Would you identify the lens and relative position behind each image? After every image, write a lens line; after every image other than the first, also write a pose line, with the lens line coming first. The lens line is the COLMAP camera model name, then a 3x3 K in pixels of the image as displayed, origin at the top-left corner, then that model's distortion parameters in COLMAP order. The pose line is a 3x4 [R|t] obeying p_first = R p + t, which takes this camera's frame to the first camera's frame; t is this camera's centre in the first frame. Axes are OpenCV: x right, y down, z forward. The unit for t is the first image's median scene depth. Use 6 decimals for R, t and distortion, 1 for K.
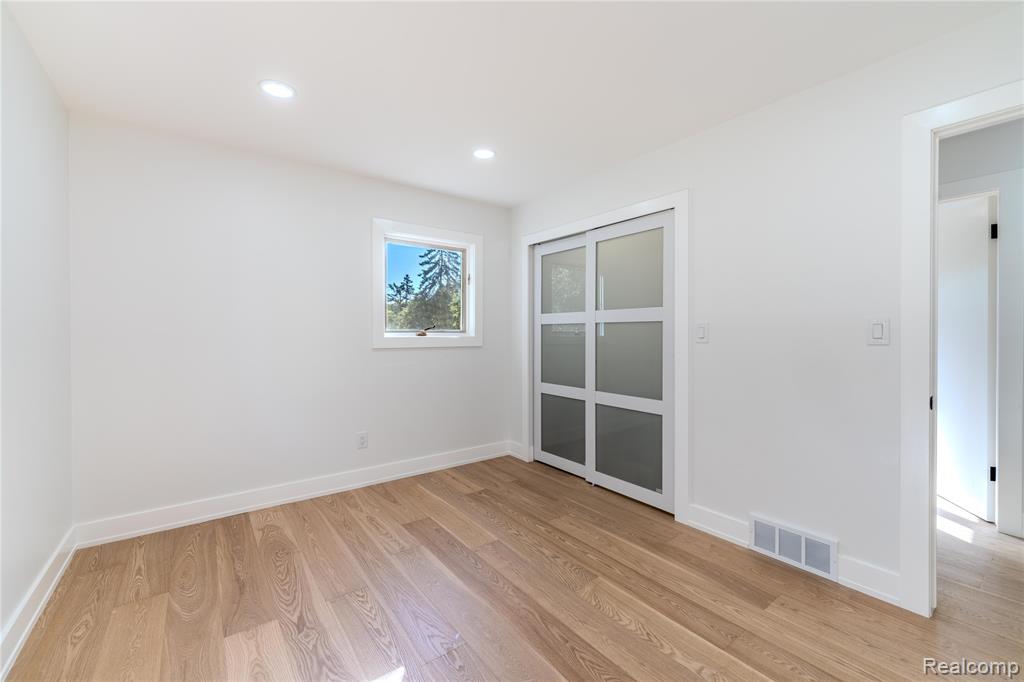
lens RADIAL K [[421.0, 0, 506.4], [0, 421.0, 337.1], [0, 0, 1]] dist [-0.002117, 0.000198]
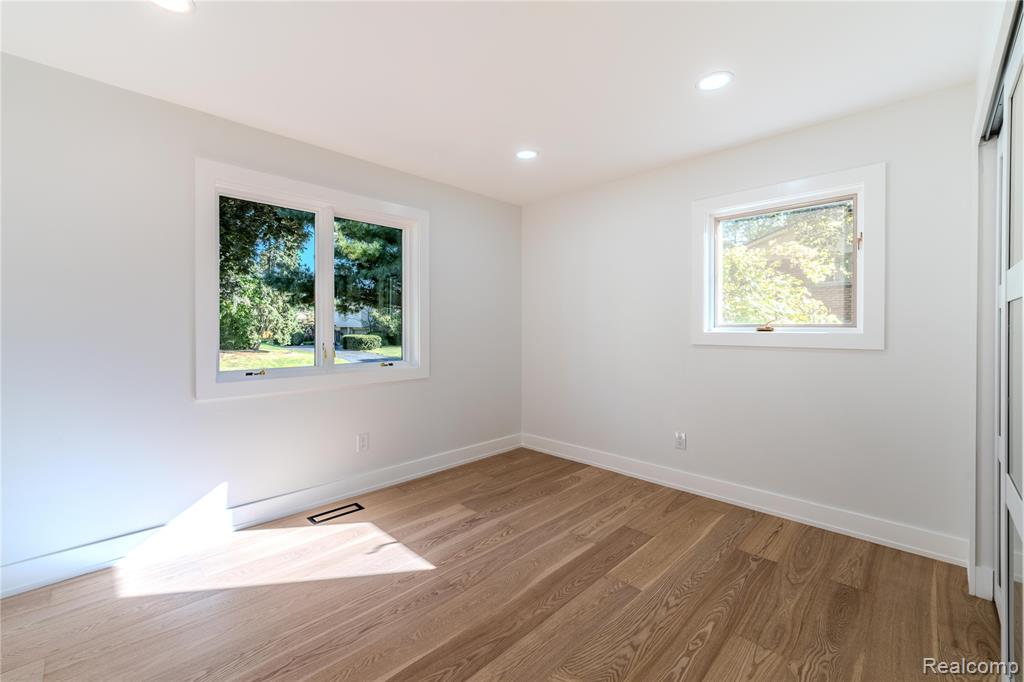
lens RADIAL K [[421.0, 0, 506.7], [0, 421.0, 332.4], [0, 0, 1]] dist [-0.002117, 0.000198]
pose [[0.147890, 0.014826, -0.988893, 0.661569], [-0.013045, 0.999830, 0.013039, -0.007946], [0.988918, 0.010972, 0.148058, 0.581744]]
